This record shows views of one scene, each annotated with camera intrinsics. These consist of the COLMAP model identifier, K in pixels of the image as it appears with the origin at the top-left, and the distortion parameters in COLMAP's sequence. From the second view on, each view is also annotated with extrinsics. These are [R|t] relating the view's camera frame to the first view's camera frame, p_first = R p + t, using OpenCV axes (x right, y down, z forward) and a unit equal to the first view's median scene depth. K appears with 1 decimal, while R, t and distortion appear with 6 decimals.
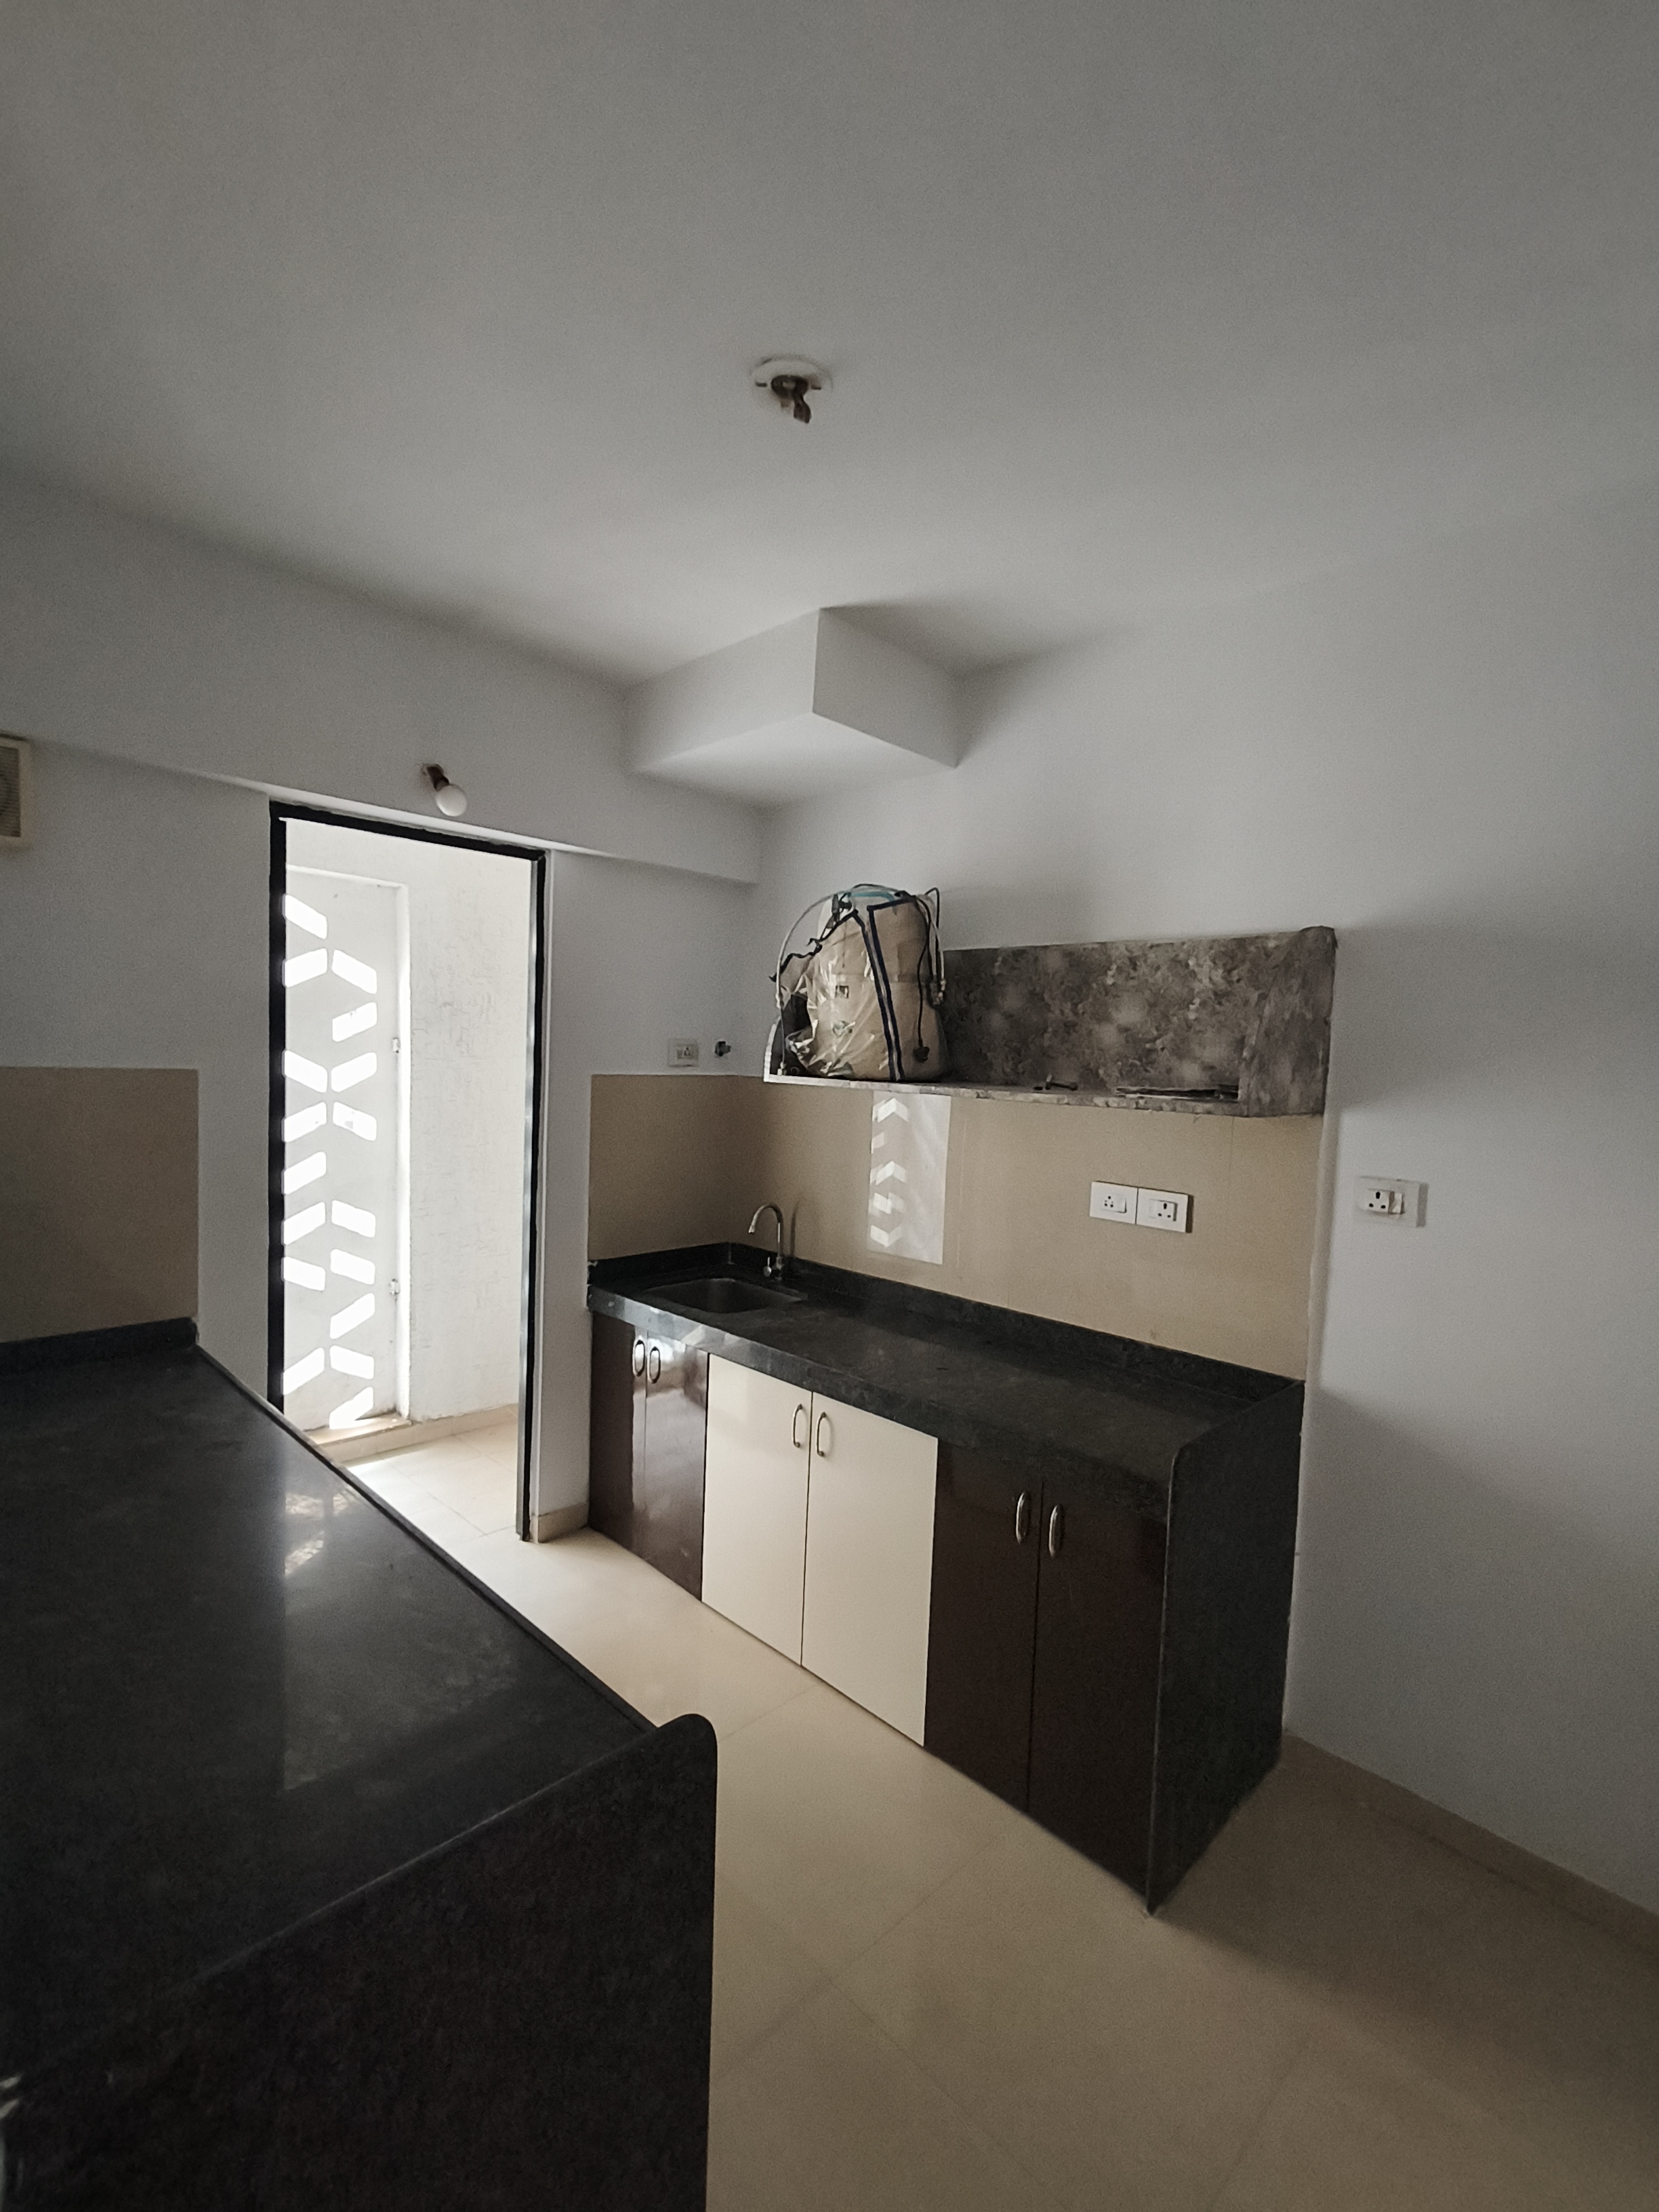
lens RADIAL K [[1029.3, 0, 816.3], [0, 1029.3, 1107.4], [0, 0, 1]] dist [0.000835, 0.000088]
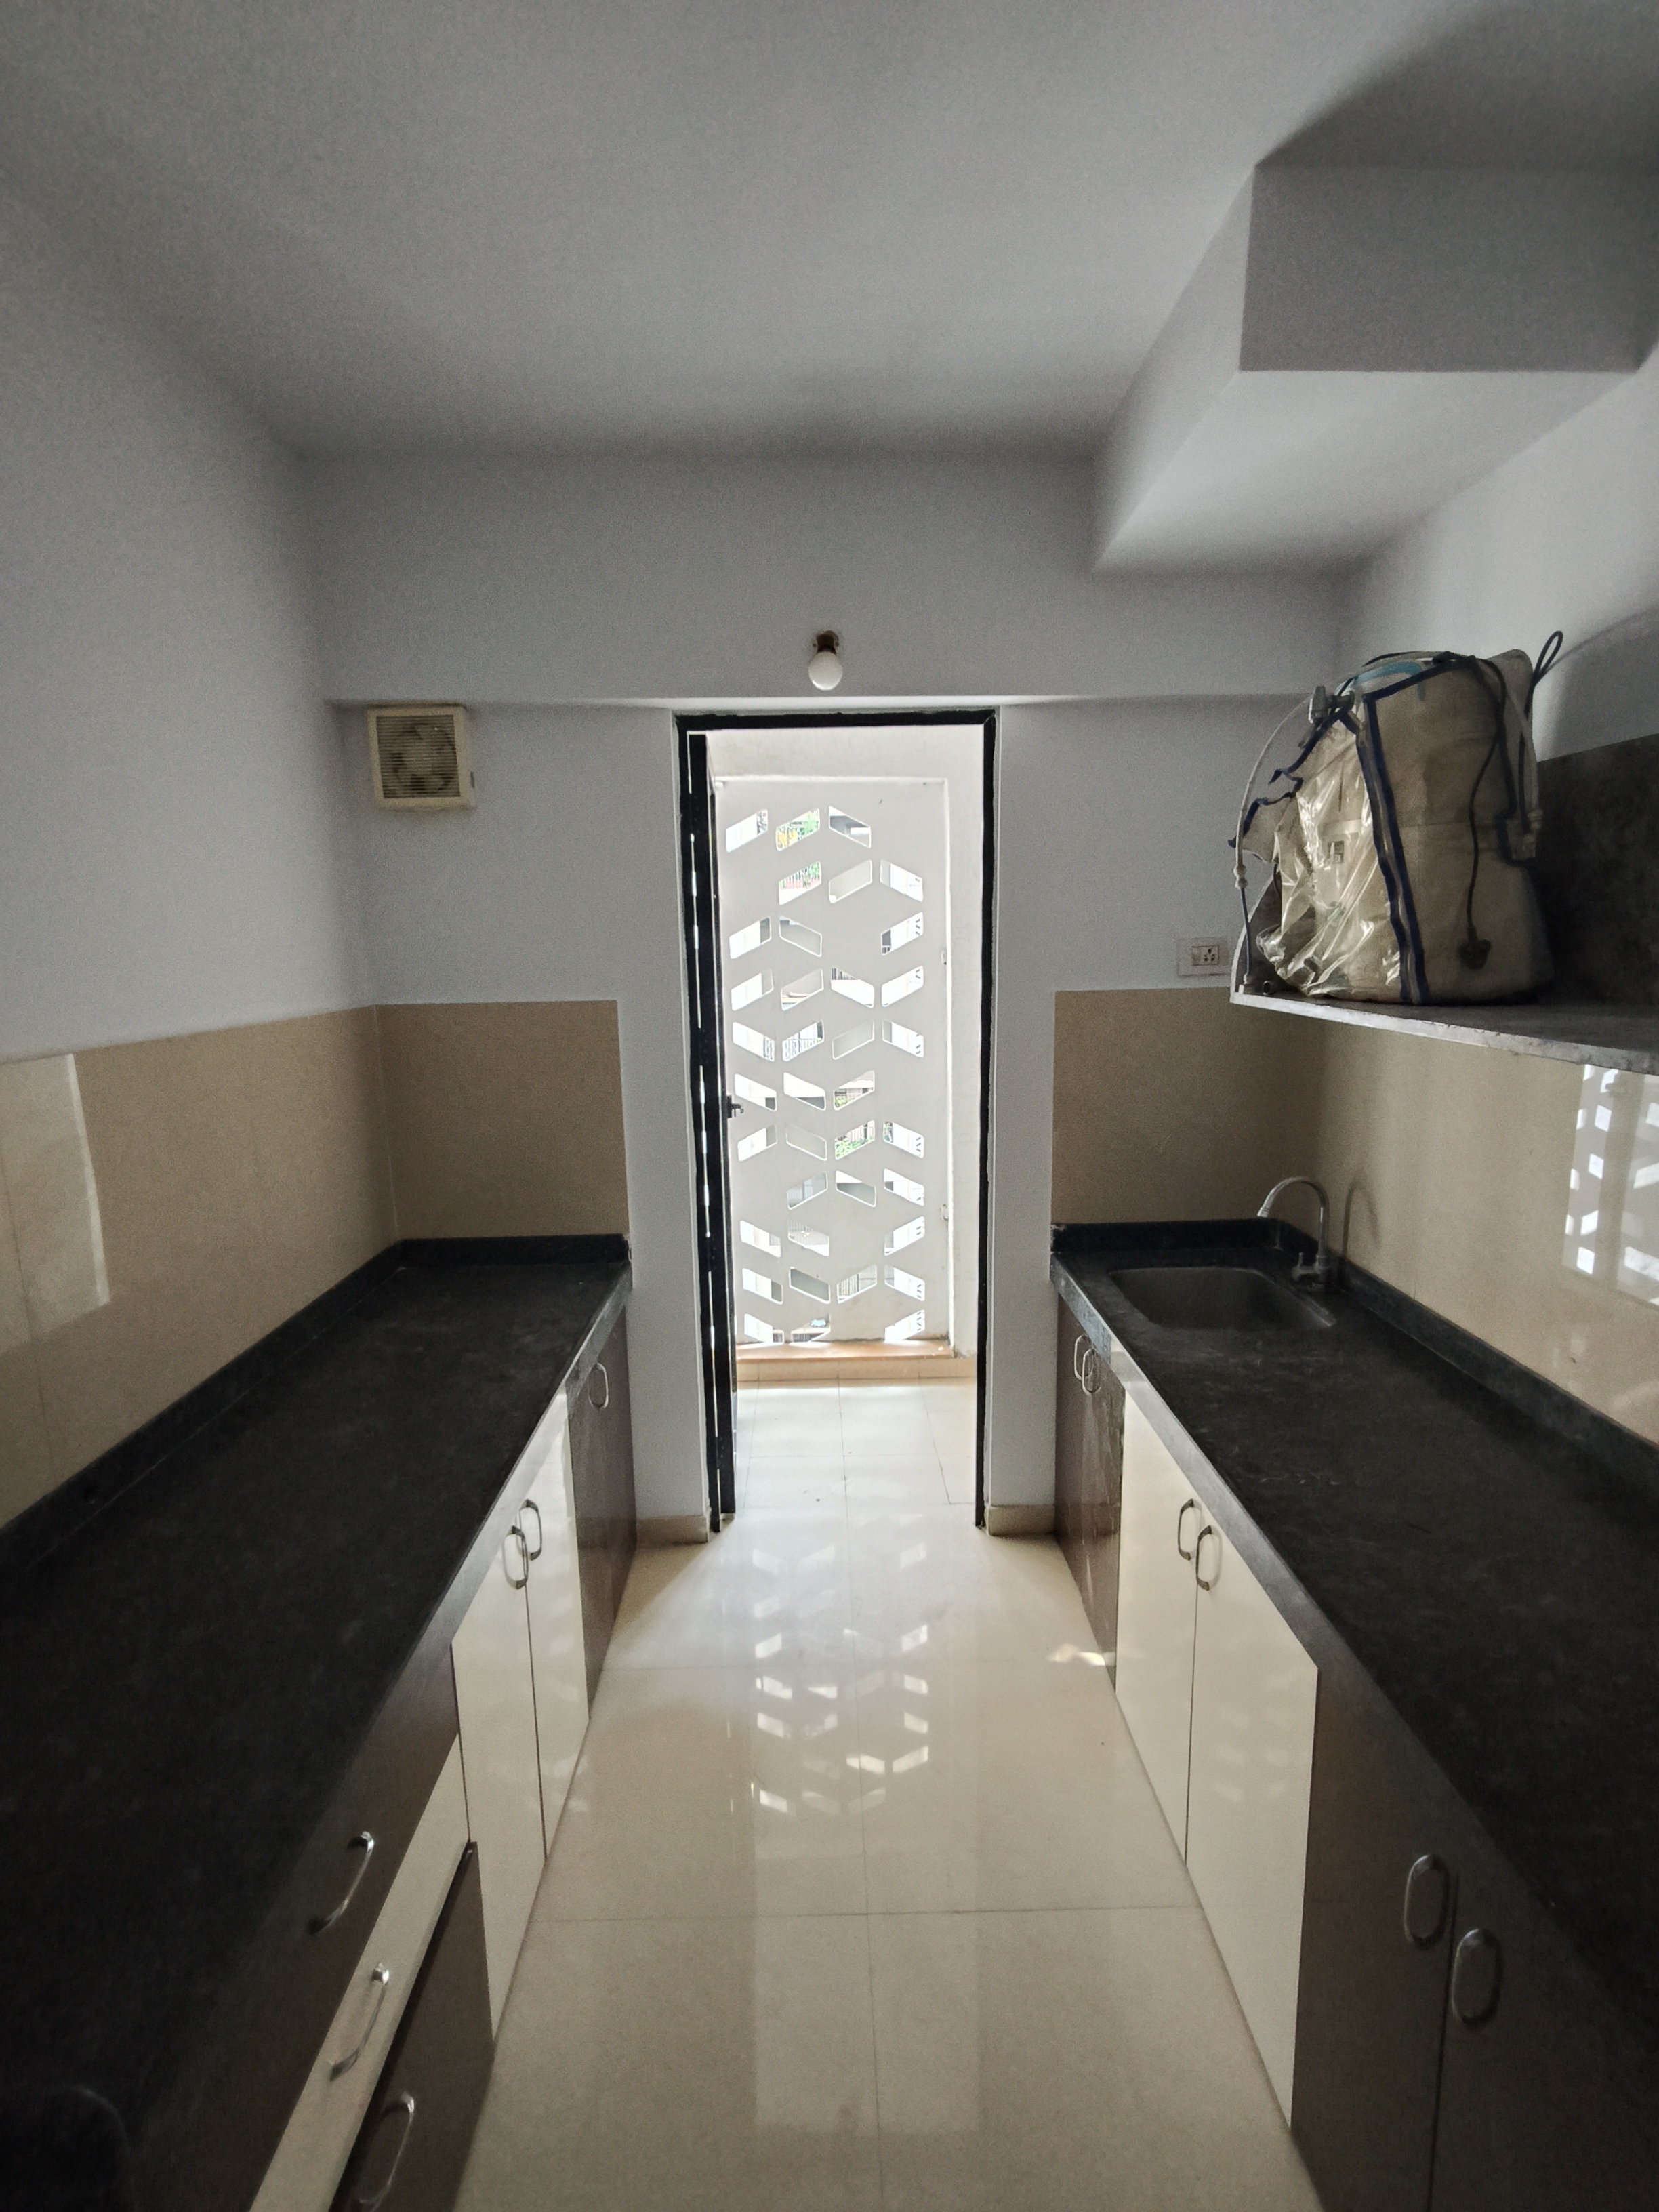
lens RADIAL K [[1029.3, 0, 830.1], [0, 1029.3, 1111.2], [0, 0, 1]] dist [0.000835, 0.000088]
pose [[0.708673, 0.069335, -0.702122, 0.247246], [0.008455, 0.994253, 0.106717, -0.029834], [0.705486, -0.081564, 0.704015, 0.361823]]
